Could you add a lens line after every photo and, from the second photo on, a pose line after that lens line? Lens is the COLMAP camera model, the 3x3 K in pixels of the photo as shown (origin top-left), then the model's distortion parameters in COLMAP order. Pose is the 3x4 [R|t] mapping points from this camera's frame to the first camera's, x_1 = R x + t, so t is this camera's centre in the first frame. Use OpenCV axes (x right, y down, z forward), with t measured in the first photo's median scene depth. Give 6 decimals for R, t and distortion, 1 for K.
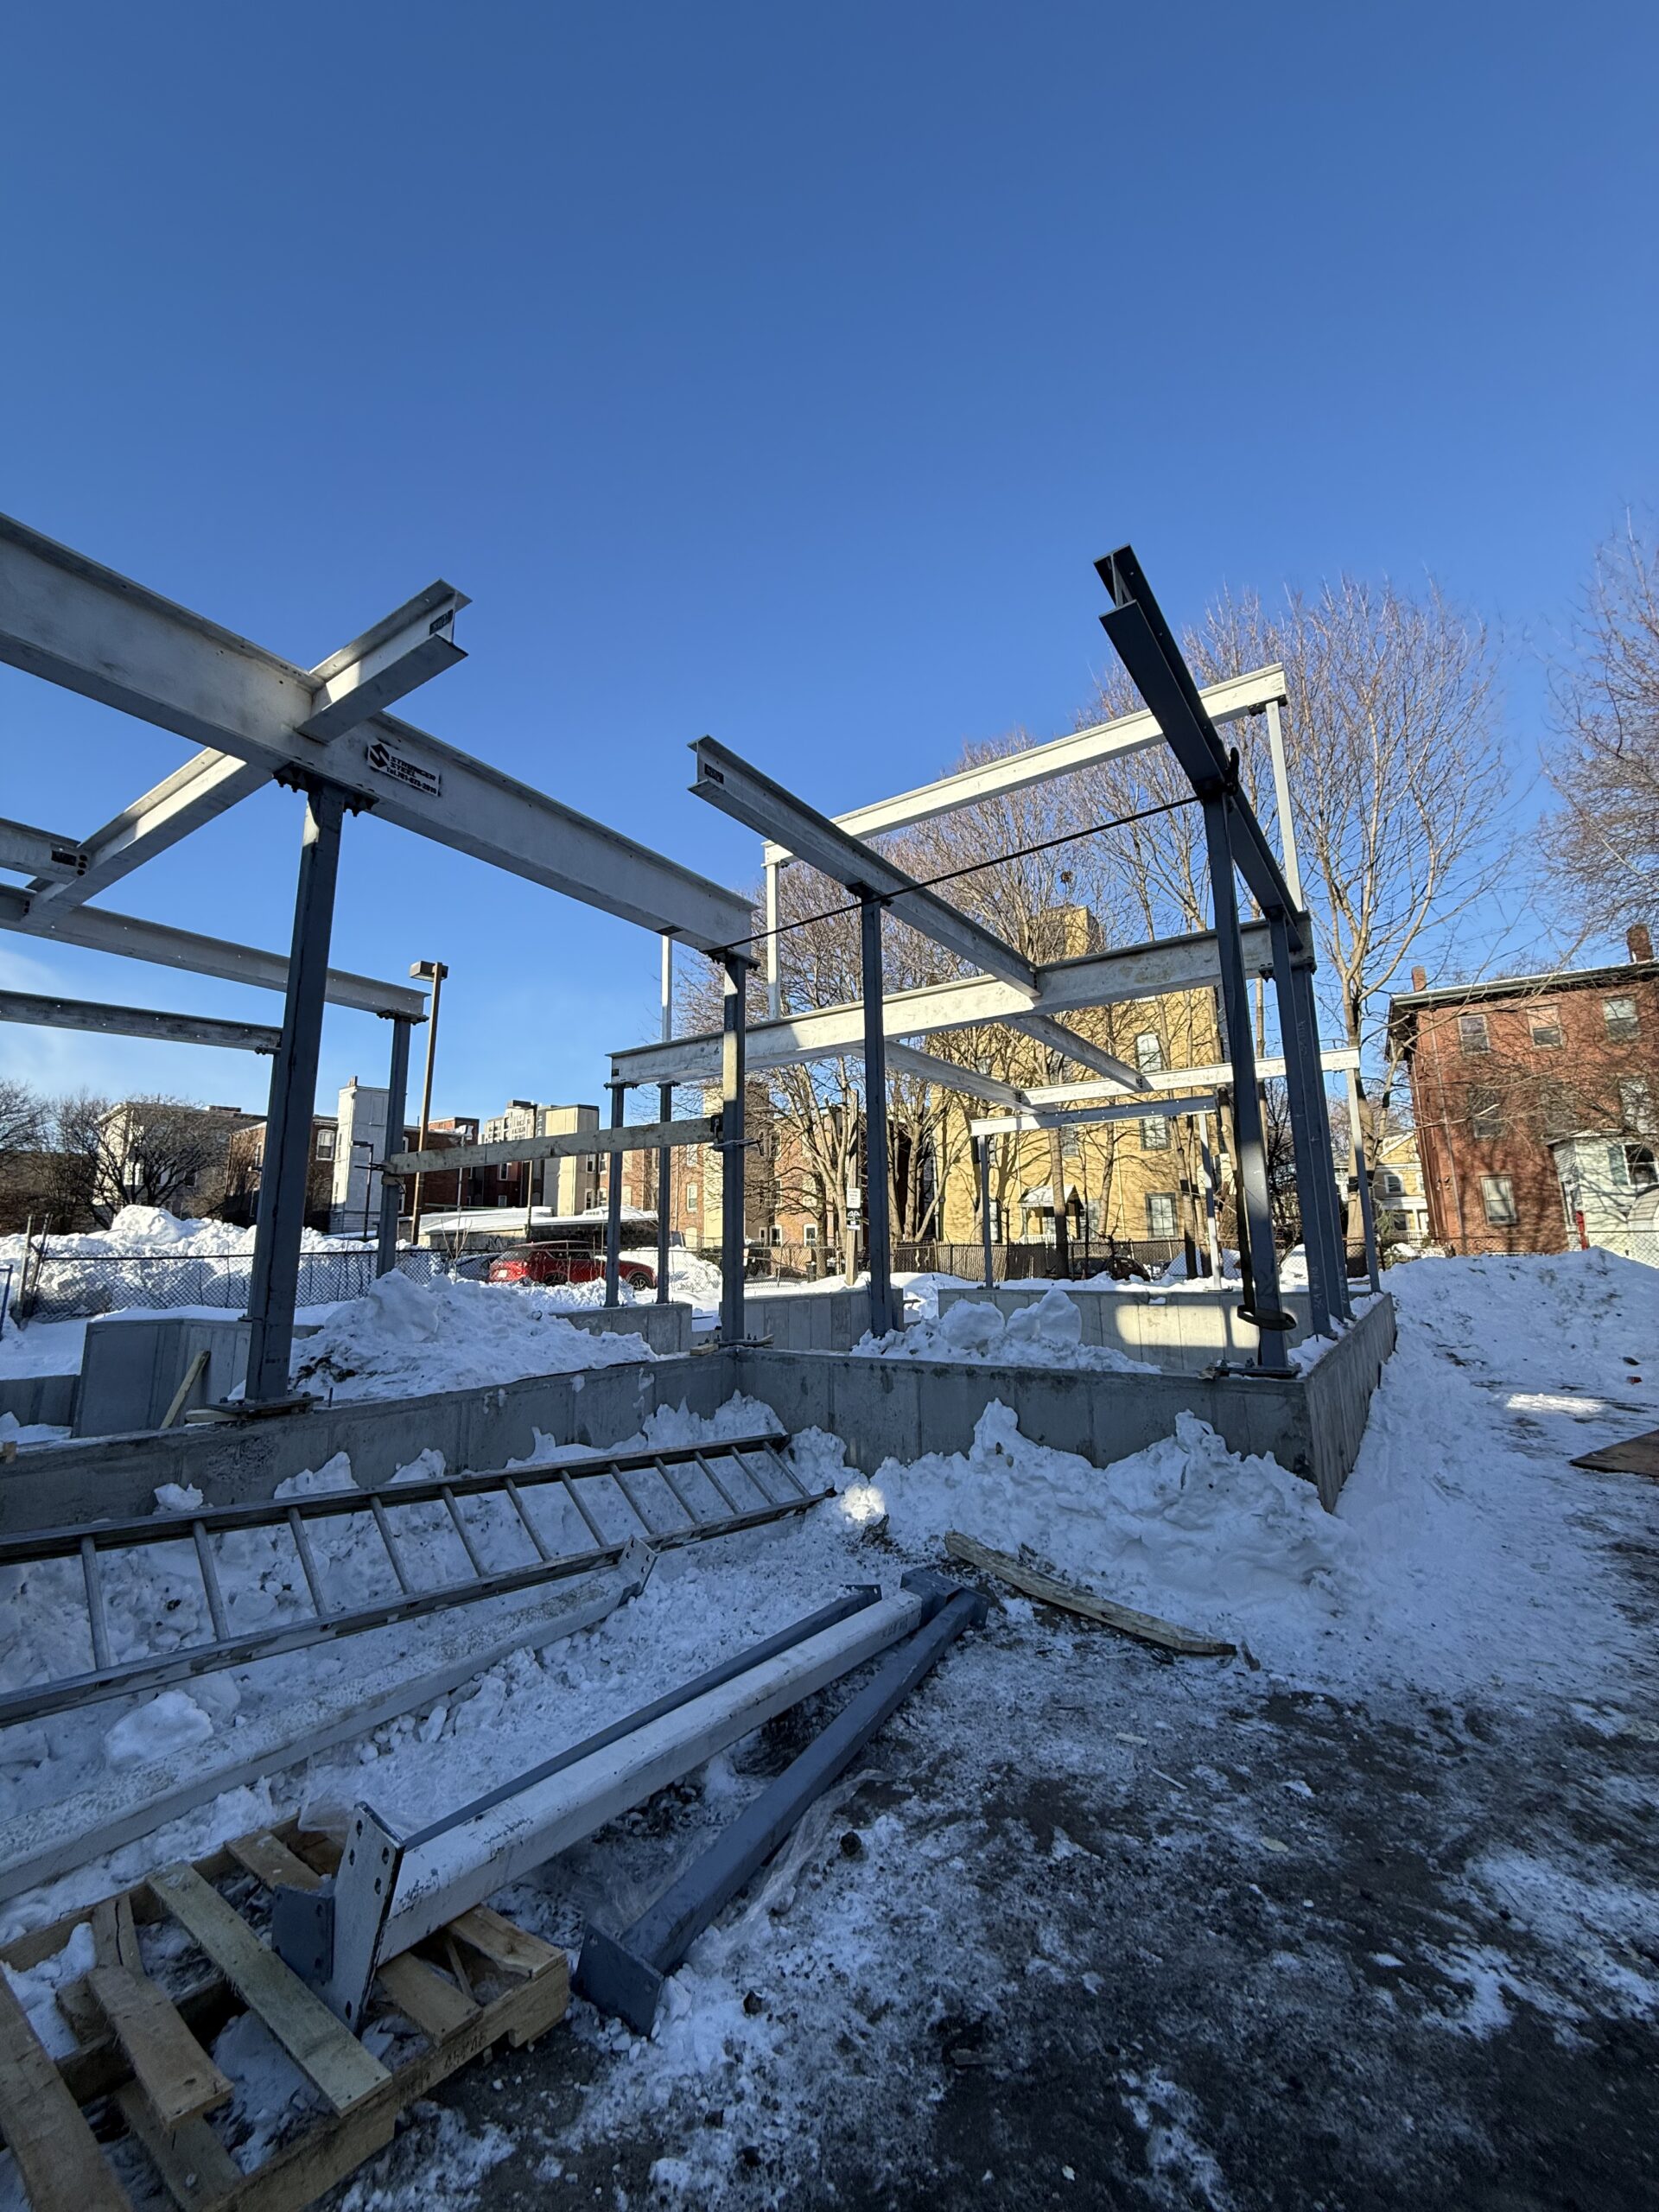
lens RADIAL K [[877.2, 0, 828.5], [0, 877.2, 1095.3], [0, 0, 1]] dist [0.000159, 0.000123]
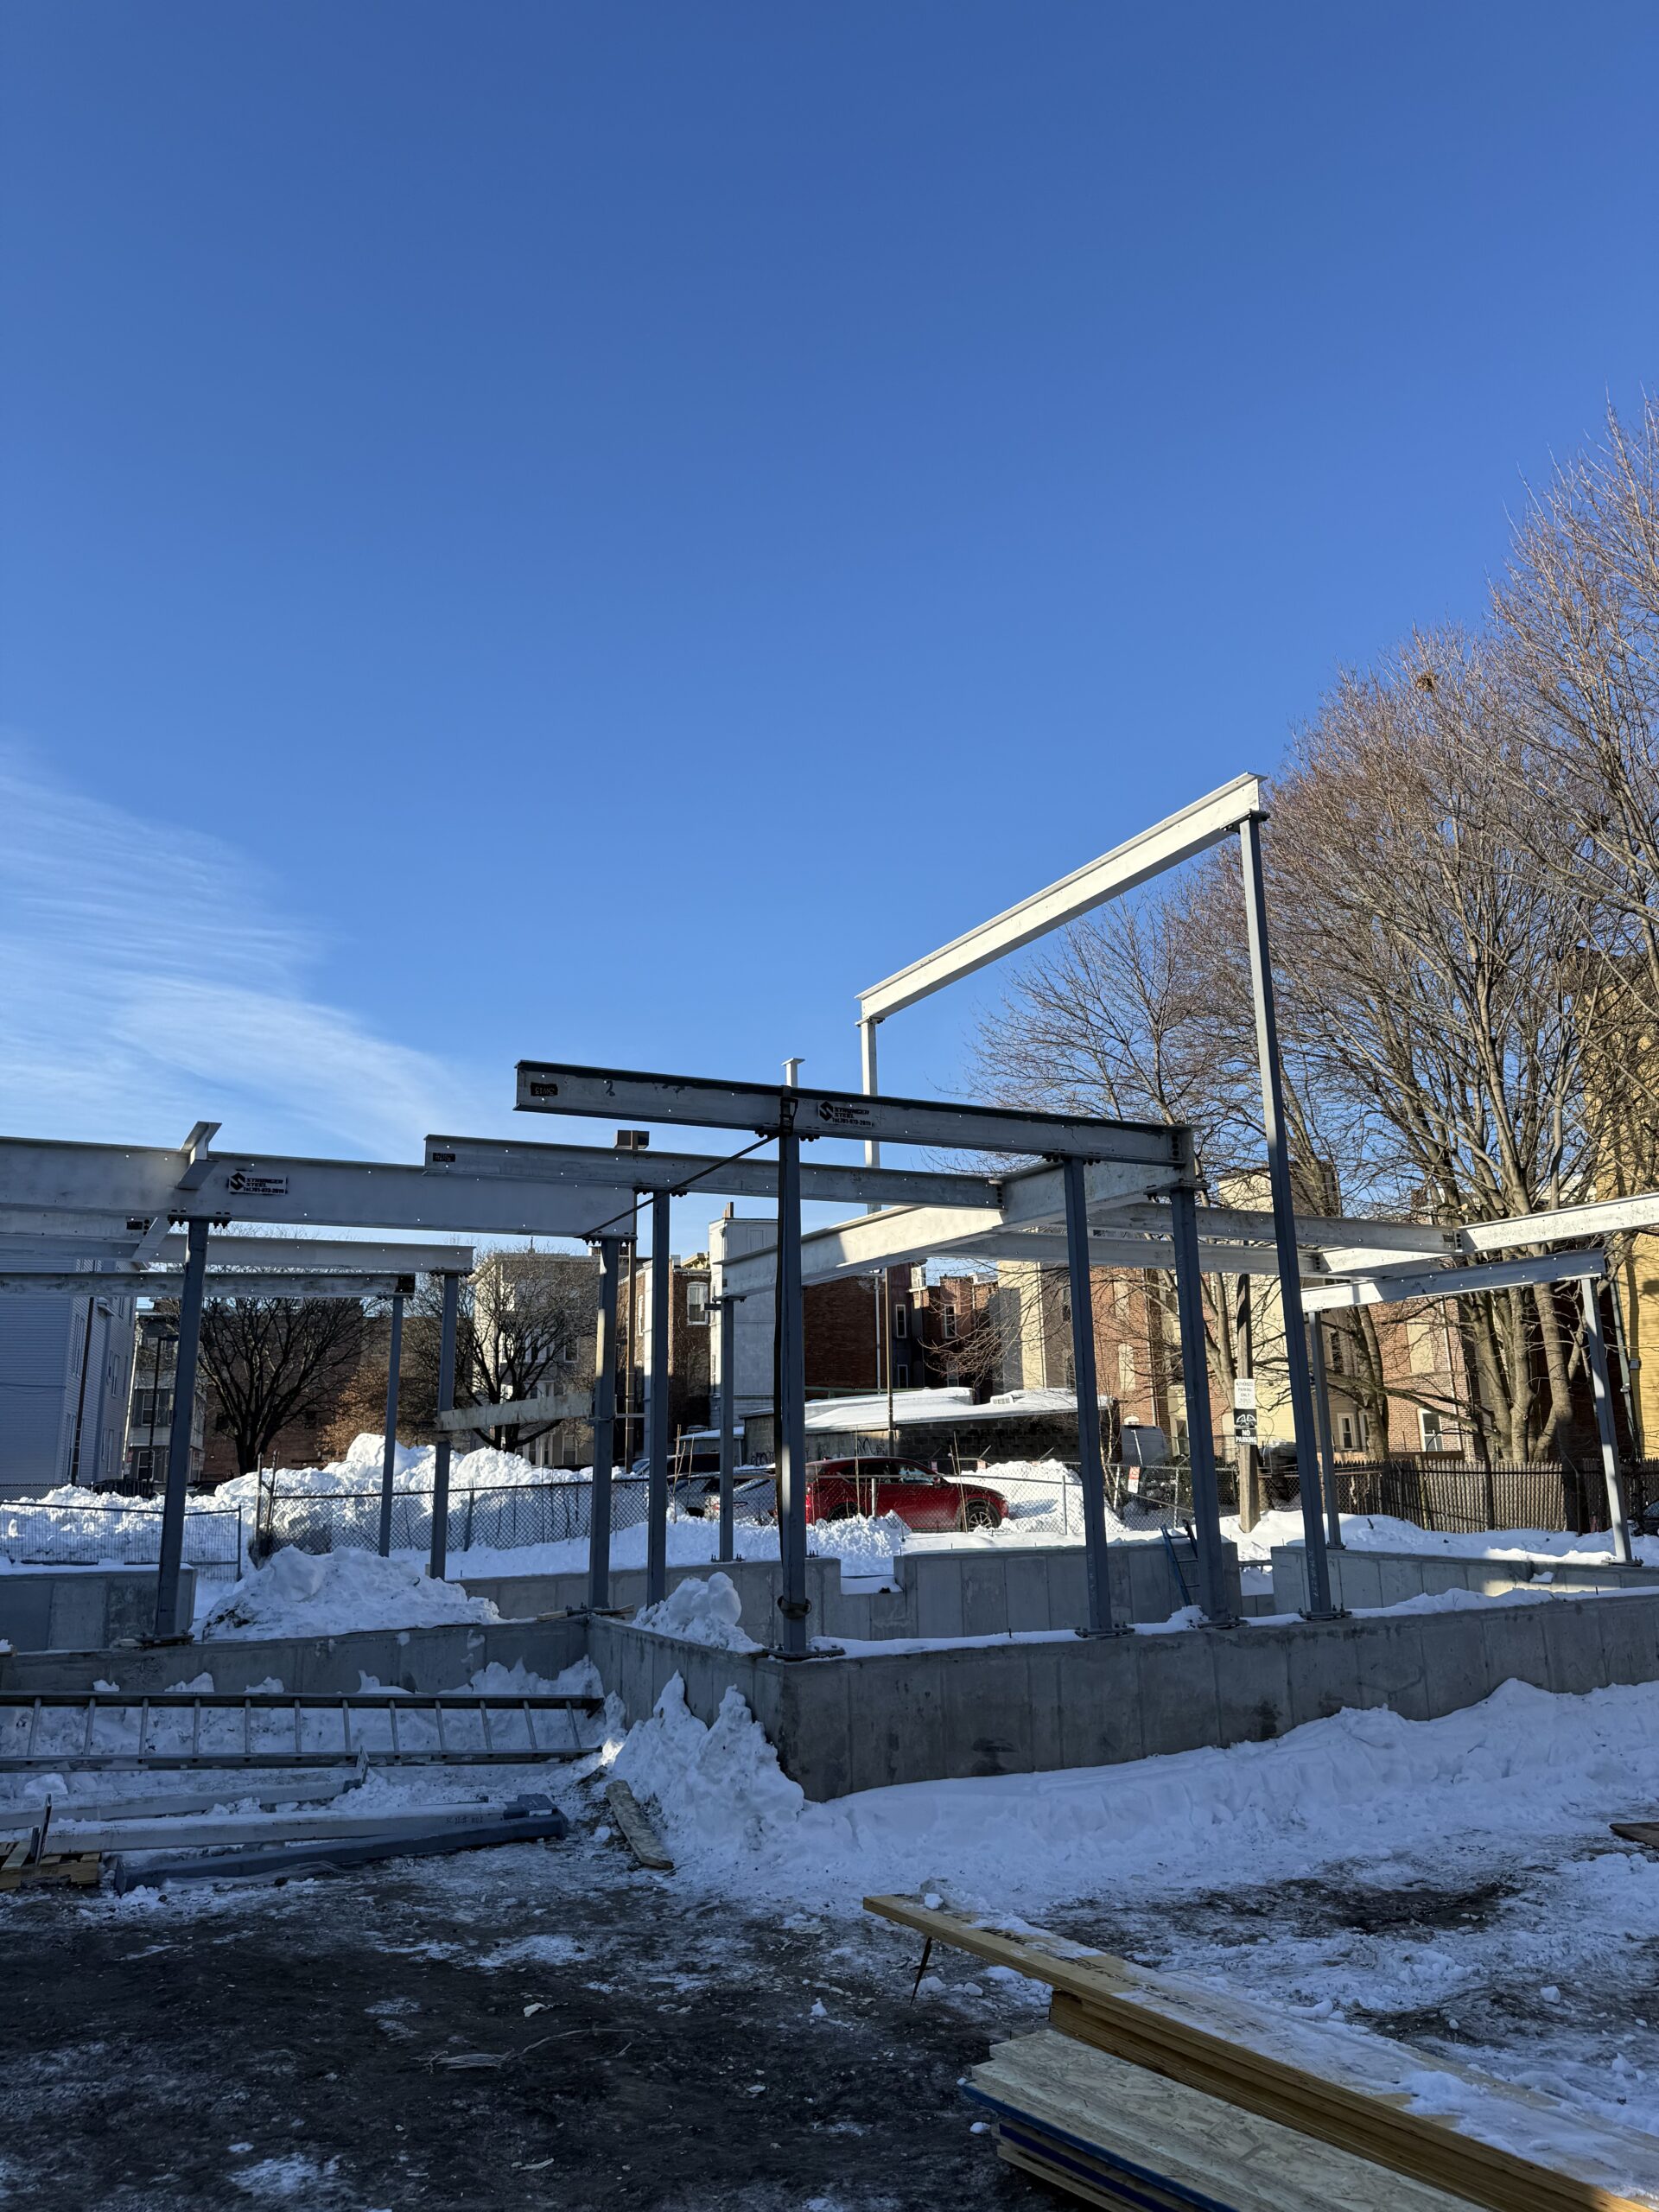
lens RADIAL K [[1544.5, 0, 831.3], [0, 1544.5, 1099.2], [0, 0, 1]] dist [0.021897, -0.018575]
pose [[0.879076, -0.109091, -0.464030, 0.800814], [0.091321, 0.993971, -0.060676, -0.148011], [0.467852, 0.010963, 0.883739, -0.407470]]
